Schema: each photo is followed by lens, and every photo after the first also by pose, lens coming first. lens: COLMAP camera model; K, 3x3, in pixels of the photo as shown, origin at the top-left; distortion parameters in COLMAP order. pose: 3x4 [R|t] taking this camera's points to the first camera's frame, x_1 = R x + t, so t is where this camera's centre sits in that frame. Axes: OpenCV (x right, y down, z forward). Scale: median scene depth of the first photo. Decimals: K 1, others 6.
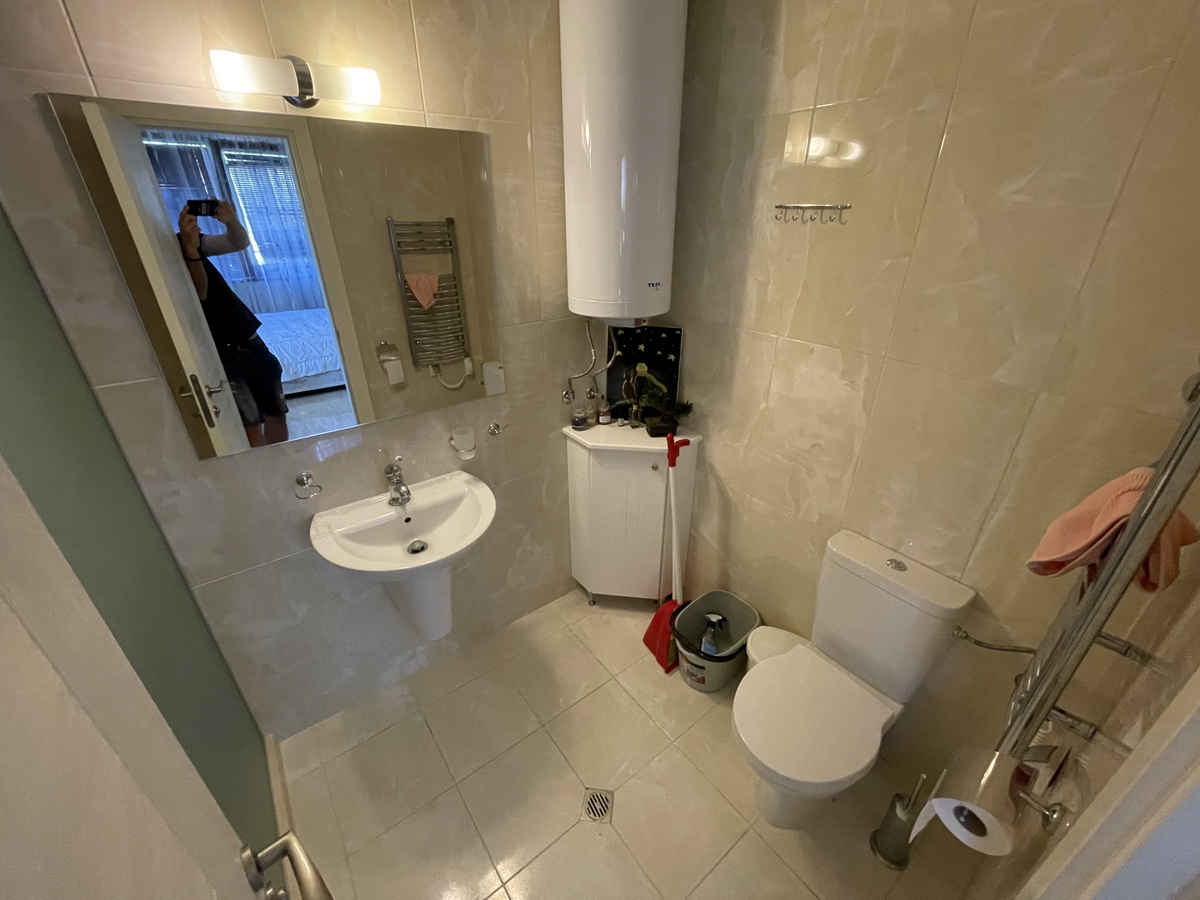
lens RADIAL K [[483.4, 0, 600.4], [0, 483.4, 449.9], [0, 0, 1]] dist [-0.002175, -0.000922]
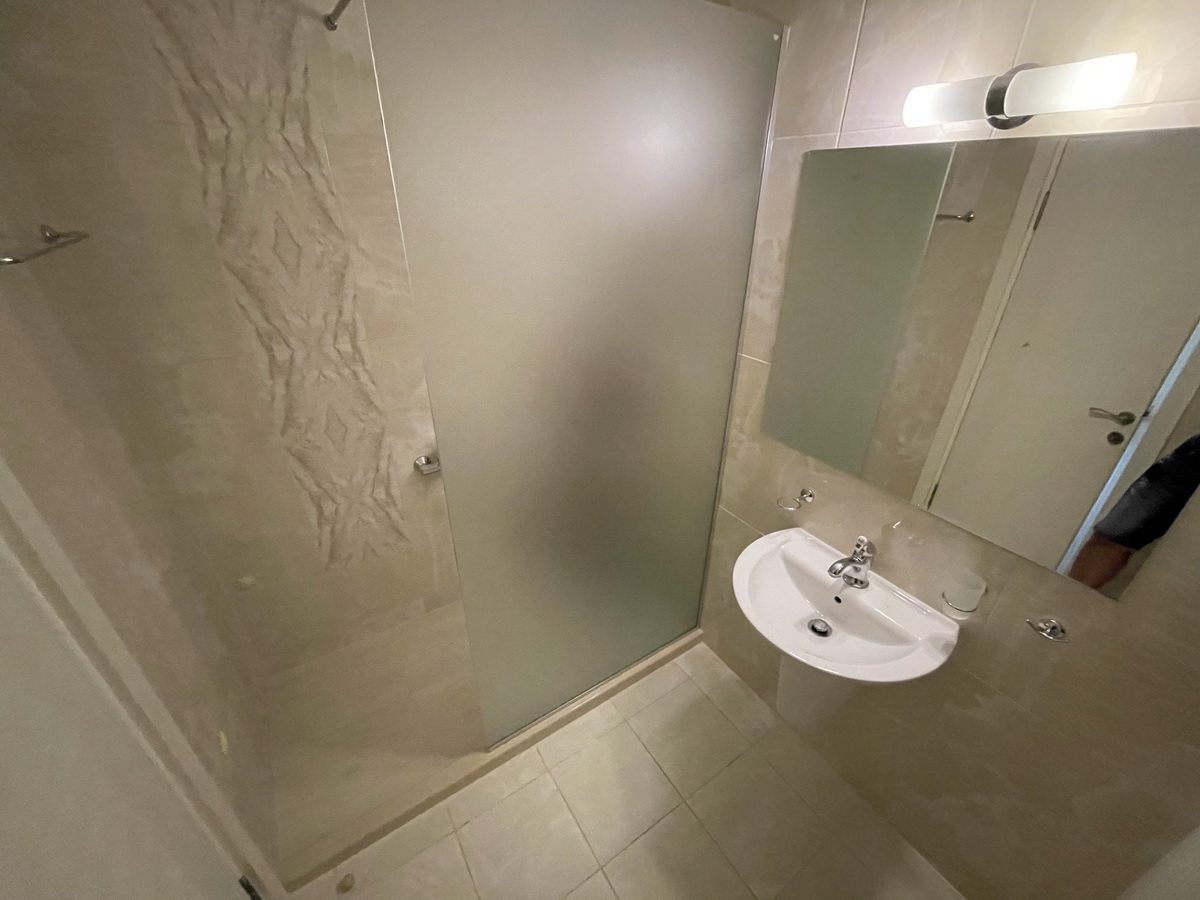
lens RADIAL K [[483.4, 0, 598.3], [0, 483.4, 449.1], [0, 0, 1]] dist [-0.002175, -0.000922]
pose [[-0.060078, 0.469367, -0.880957, 0.261928], [-0.466698, 0.766941, 0.440447, -0.241191], [0.882374, 0.437602, 0.172977, 0.347369]]
